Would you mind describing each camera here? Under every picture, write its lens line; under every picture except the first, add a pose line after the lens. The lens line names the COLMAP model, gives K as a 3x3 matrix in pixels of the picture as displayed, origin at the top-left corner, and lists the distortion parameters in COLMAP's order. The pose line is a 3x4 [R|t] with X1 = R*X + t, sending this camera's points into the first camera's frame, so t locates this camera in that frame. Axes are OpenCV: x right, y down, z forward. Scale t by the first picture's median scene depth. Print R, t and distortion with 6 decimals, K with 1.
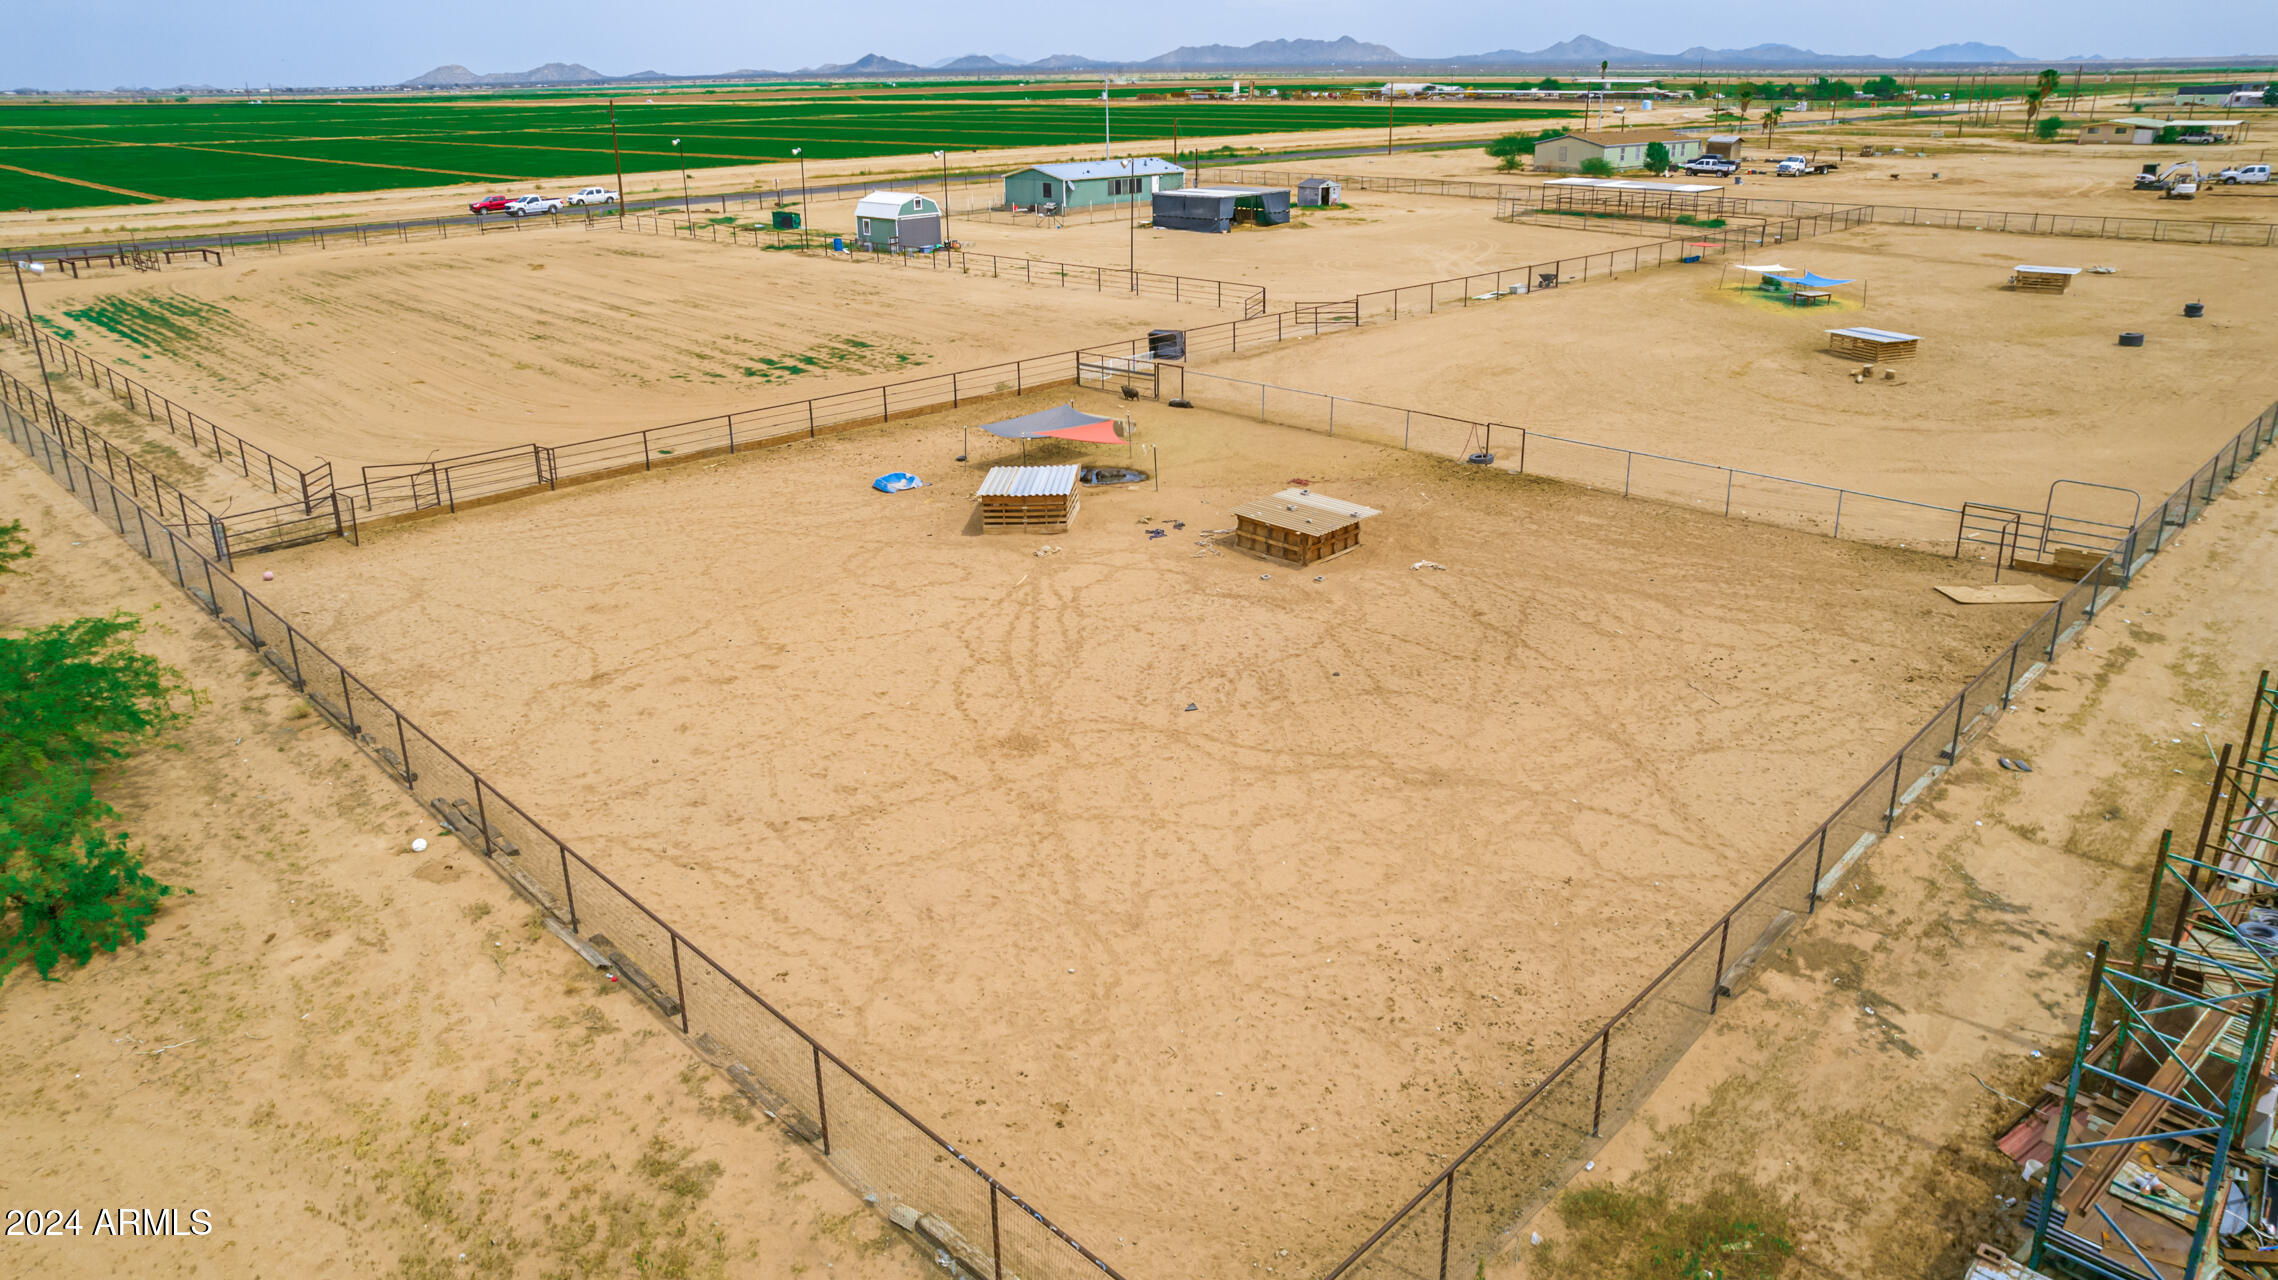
lens RADIAL K [[1480.1, 0, 1152.2], [0, 1480.1, 579.1], [0, 0, 1]] dist [-0.085020, 0.079660]
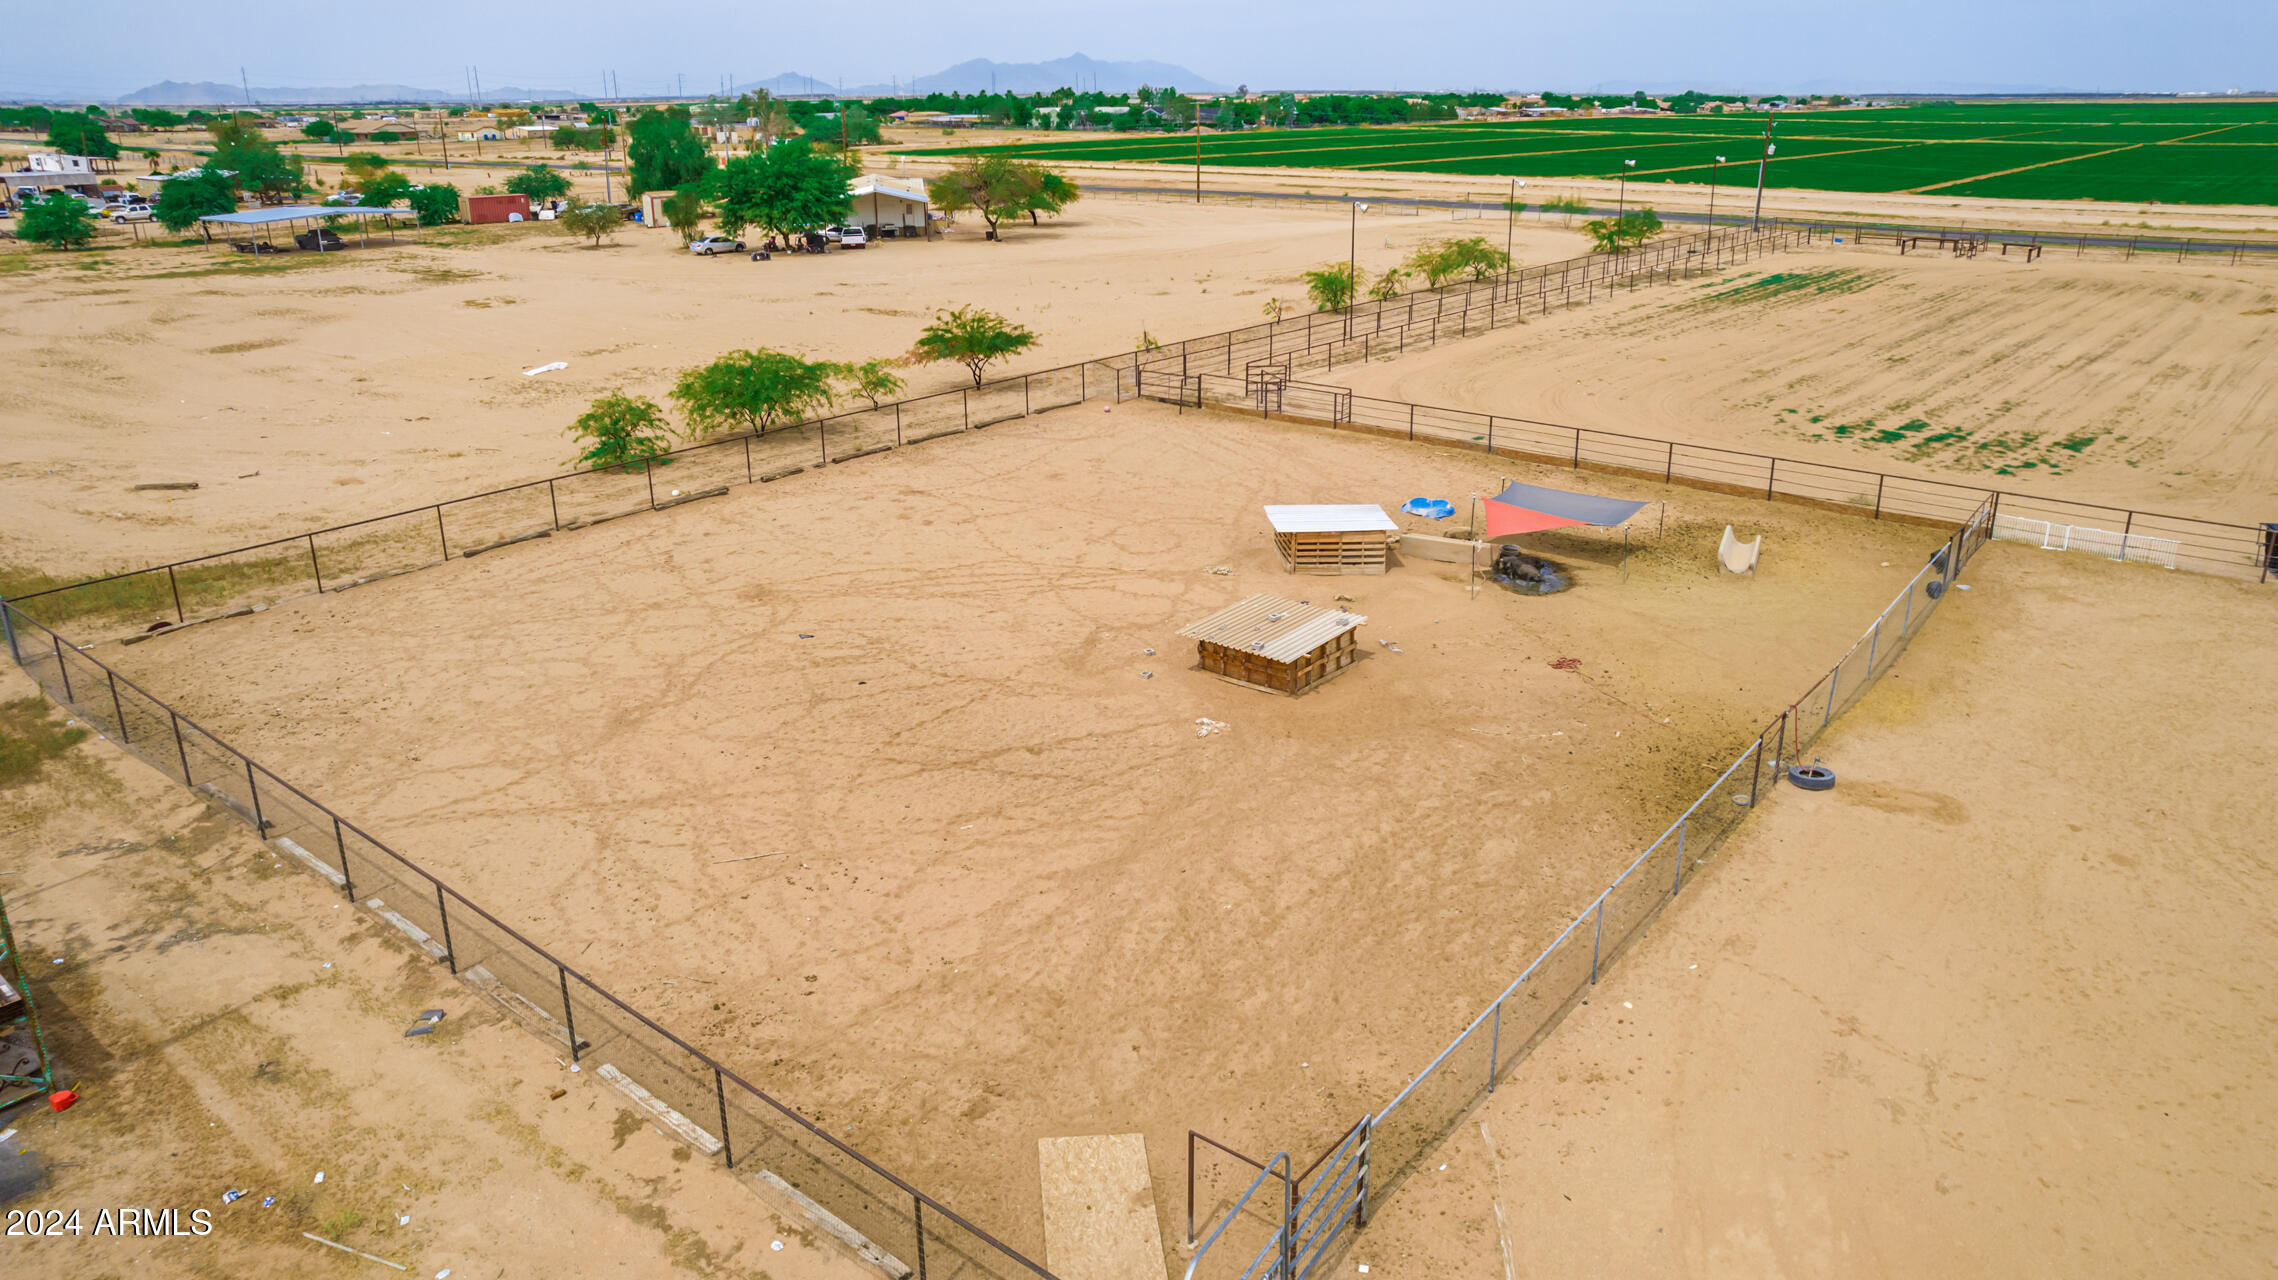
lens RADIAL K [[1488.1, 0, 1158.8], [0, 1488.1, 558.0], [0, 0, 1]] dist [-0.078367, 0.065079]
pose [[0.103227, 0.311145, -0.944739, 0.499103], [-0.321170, 0.909363, 0.264402, -0.160536], [0.941379, 0.276129, 0.193802, 0.451068]]
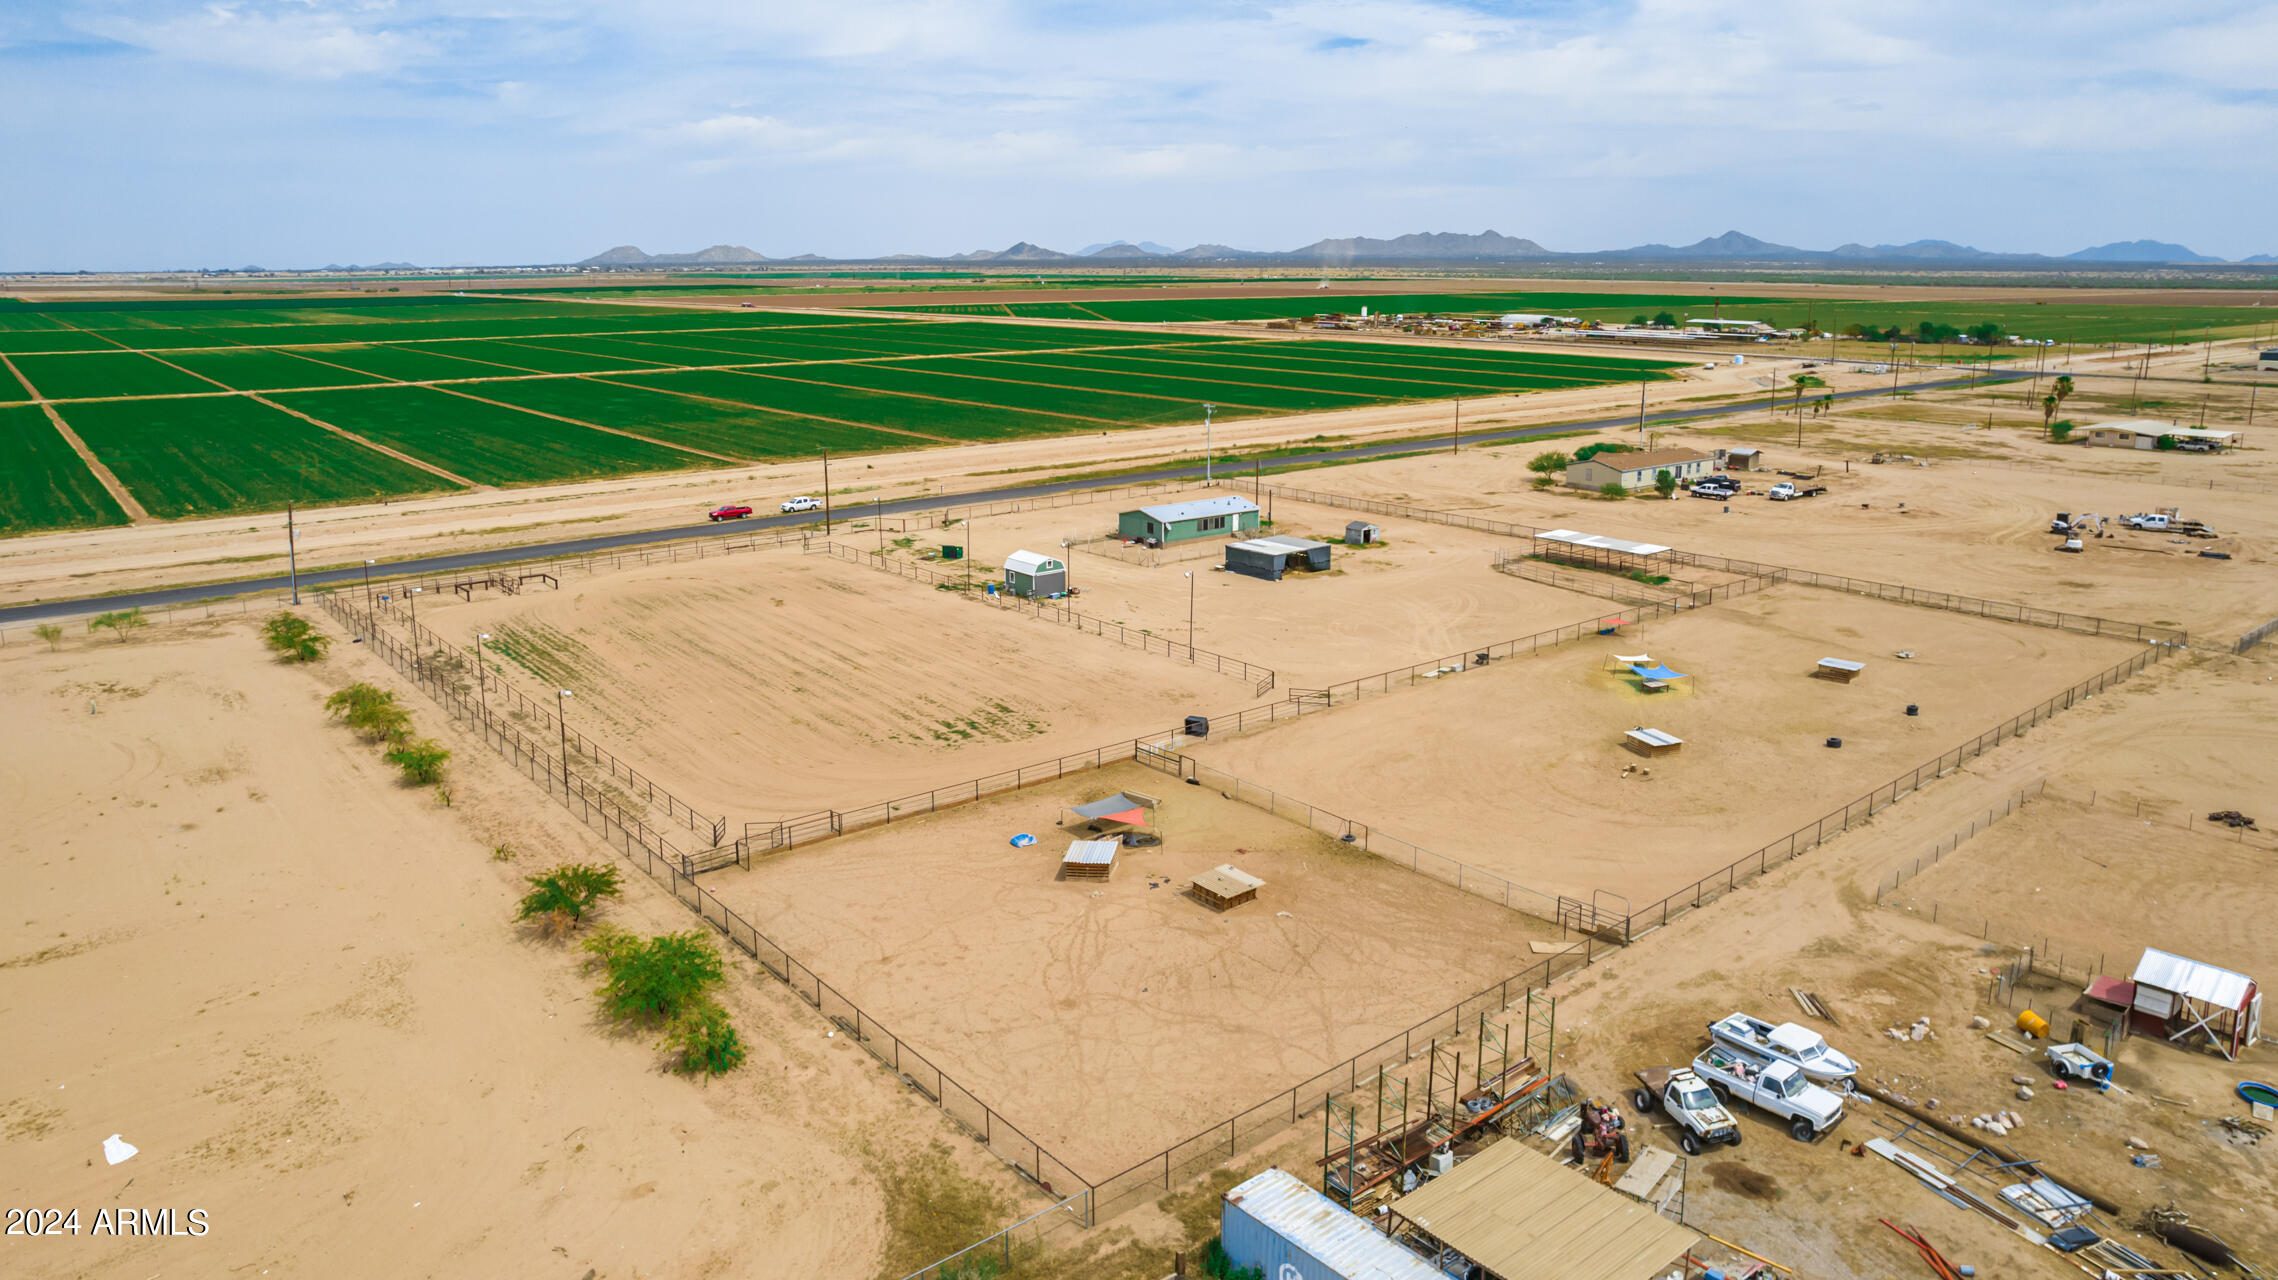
lens RADIAL K [[1492.5, 0, 1155.1], [0, 1492.5, 627.5], [0, 0, 1]] dist [-0.075958, 0.063101]
pose [[0.995637, 0.032929, -0.087312, 0.098939], [-0.040635, 0.995291, -0.088008, -0.118841], [0.084003, 0.091172, 0.992286, -0.586589]]
